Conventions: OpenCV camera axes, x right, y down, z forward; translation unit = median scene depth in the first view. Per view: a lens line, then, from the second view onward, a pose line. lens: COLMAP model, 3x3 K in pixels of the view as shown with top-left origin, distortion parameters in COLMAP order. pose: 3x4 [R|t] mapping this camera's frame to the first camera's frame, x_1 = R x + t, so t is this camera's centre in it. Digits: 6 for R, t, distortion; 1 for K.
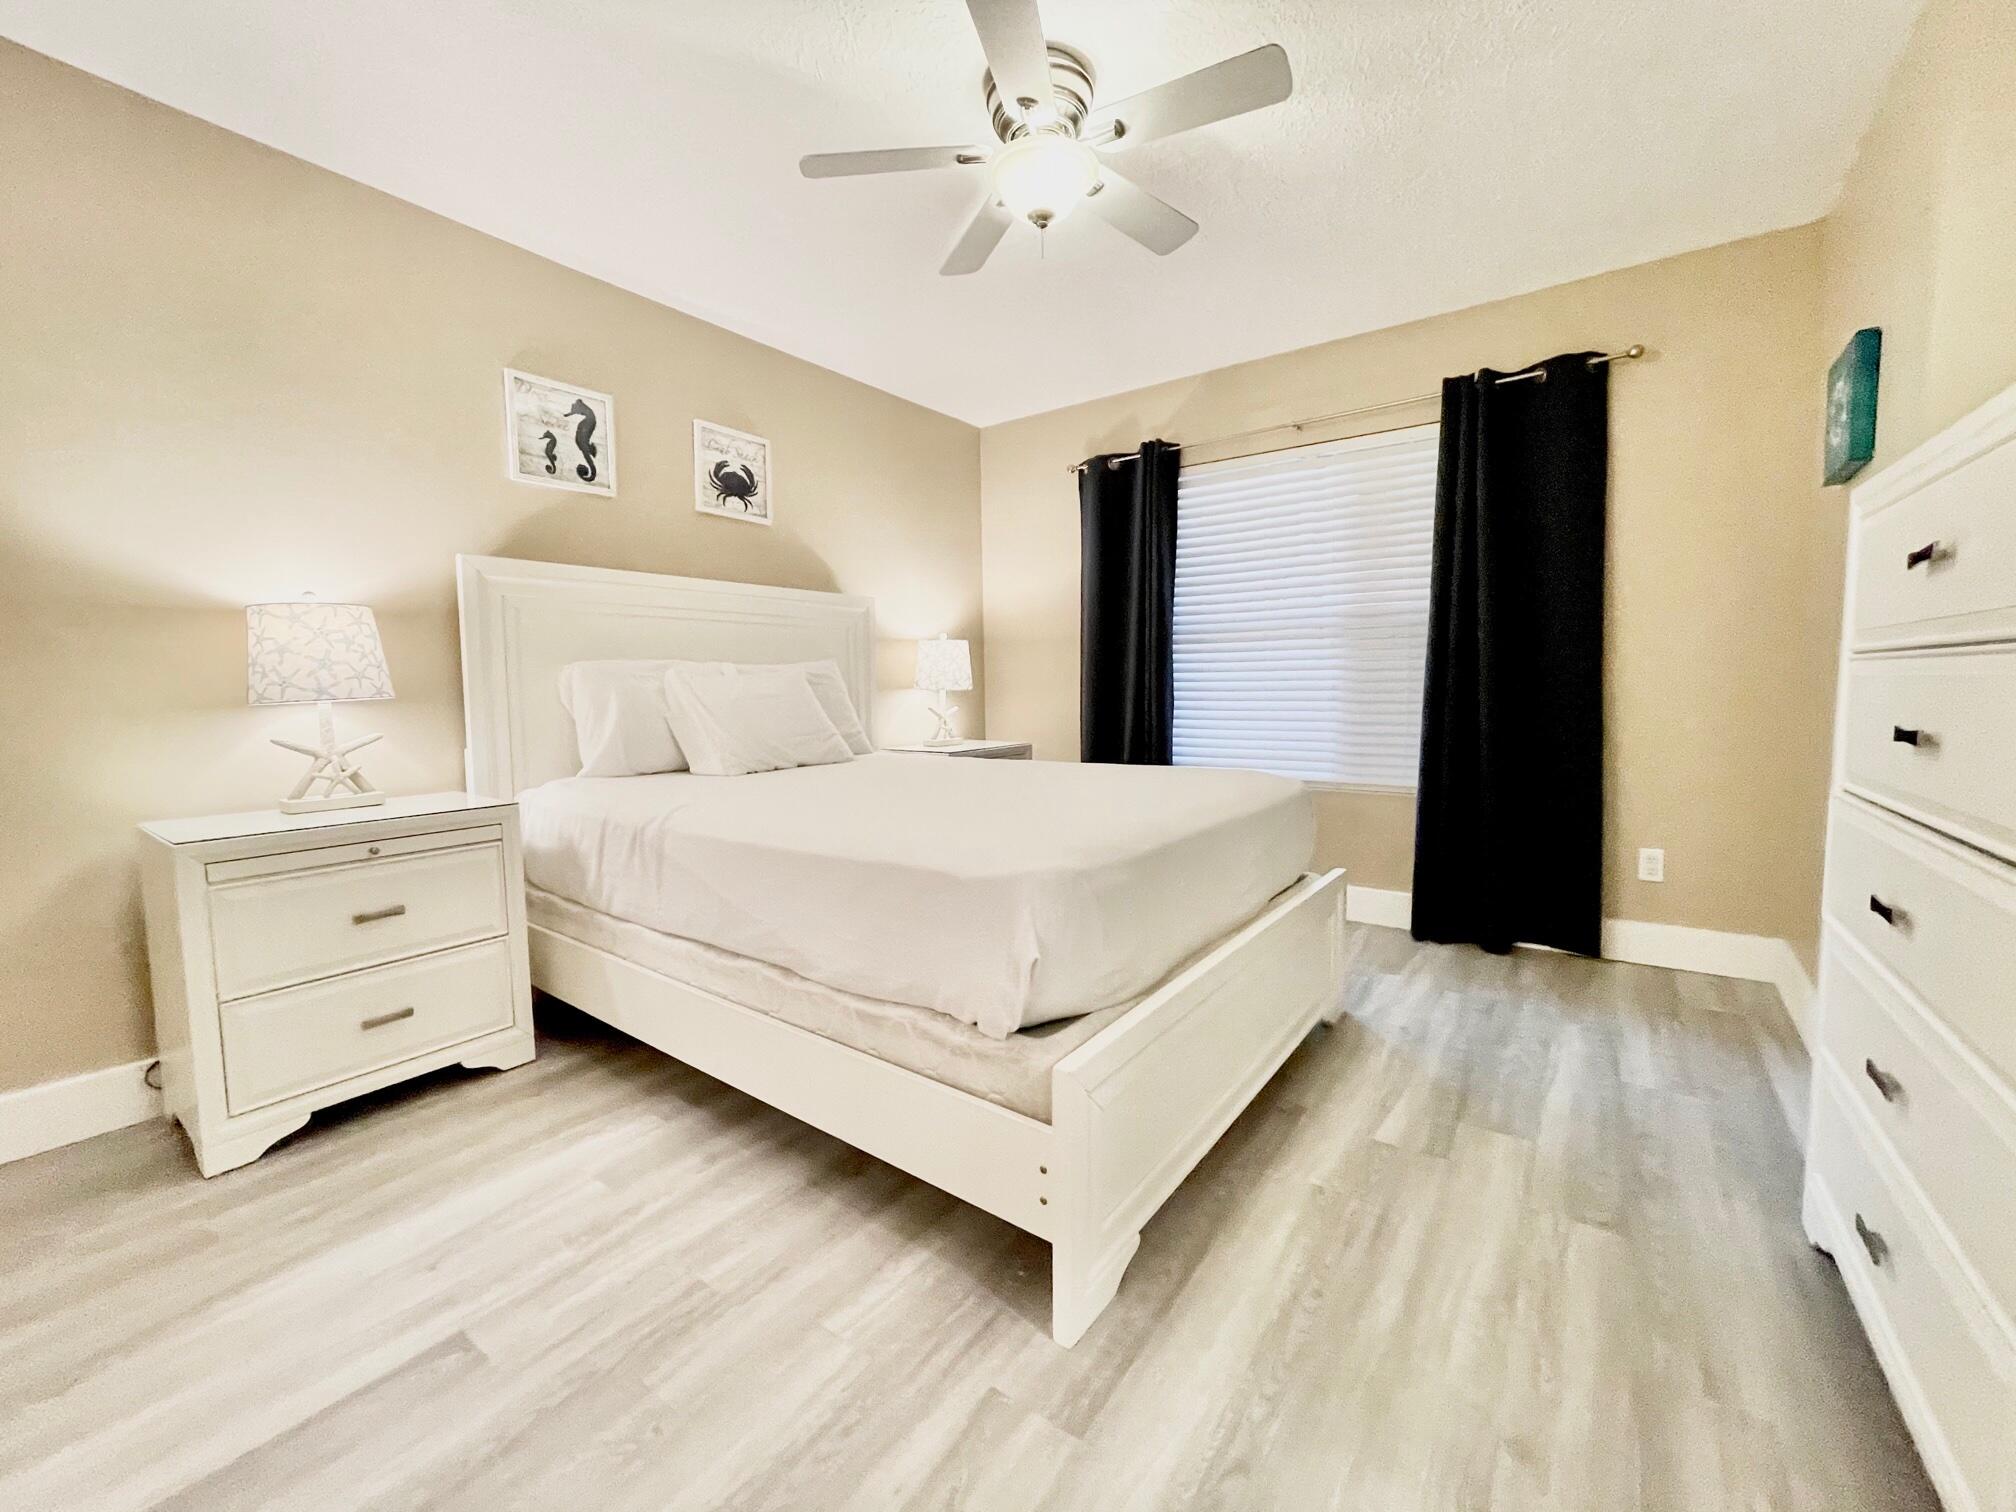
lens RADIAL K [[814.2, 0, 1004.9], [0, 814.2, 751.4], [0, 0, 1]] dist [-0.000893, 0.000320]
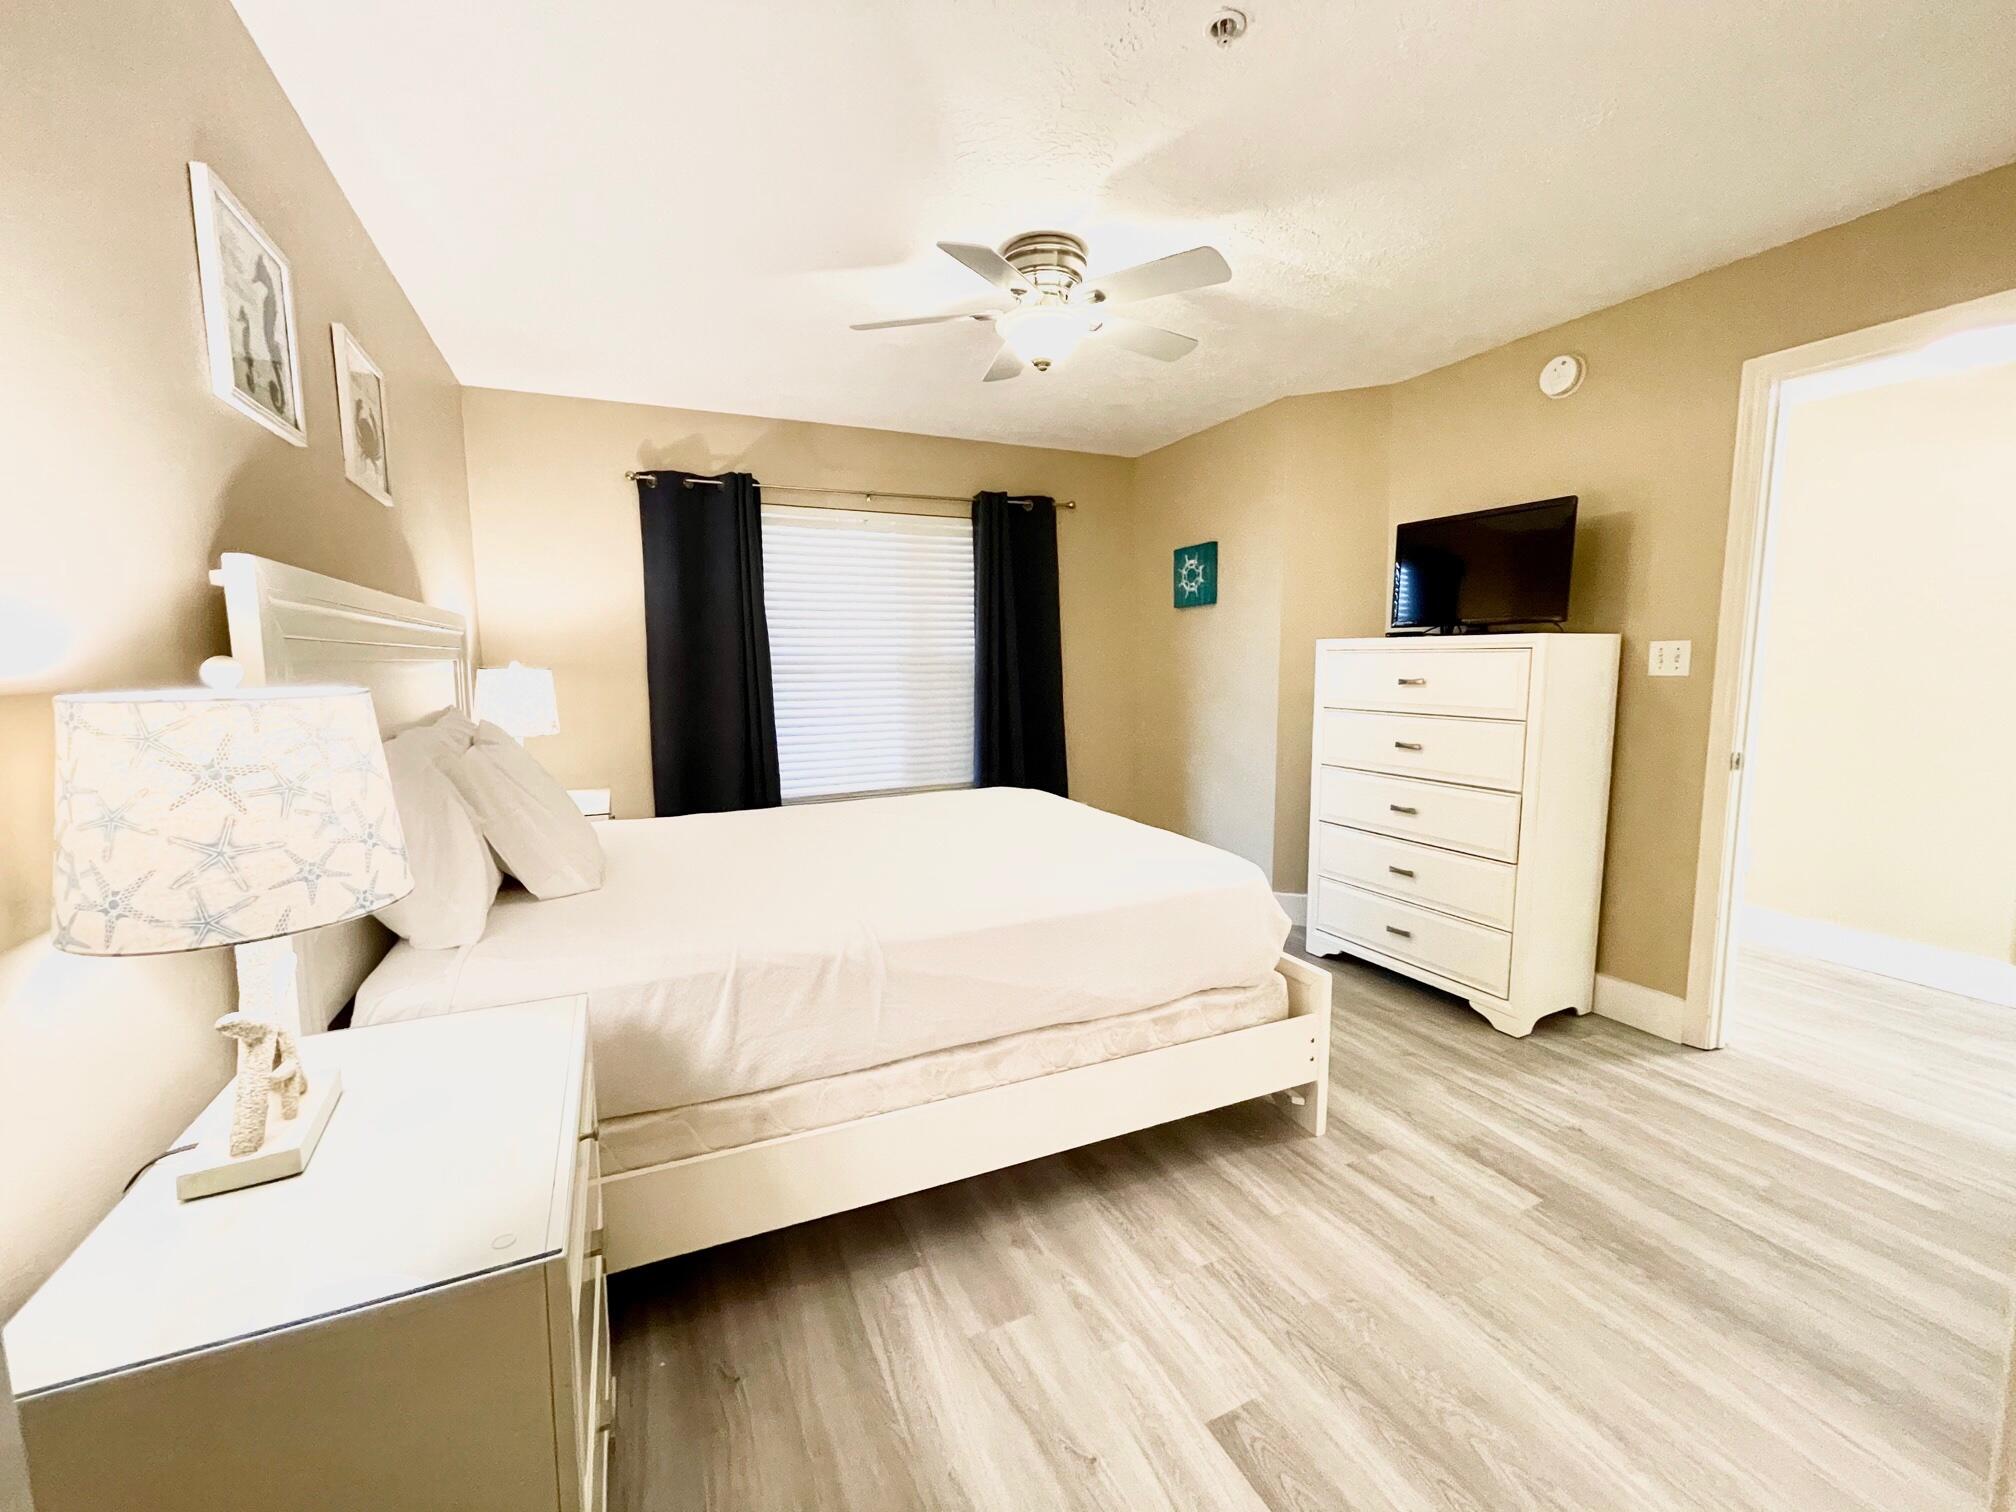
lens RADIAL K [[814.2, 0, 1004.9], [0, 814.2, 751.4], [0, 0, 1]] dist [-0.000893, 0.000320]
pose [[0.487167, -0.094988, 0.868128, -1.040570], [0.075541, 0.994925, 0.066470, -0.151659], [-0.870036, 0.033197, 0.491870, 0.437890]]
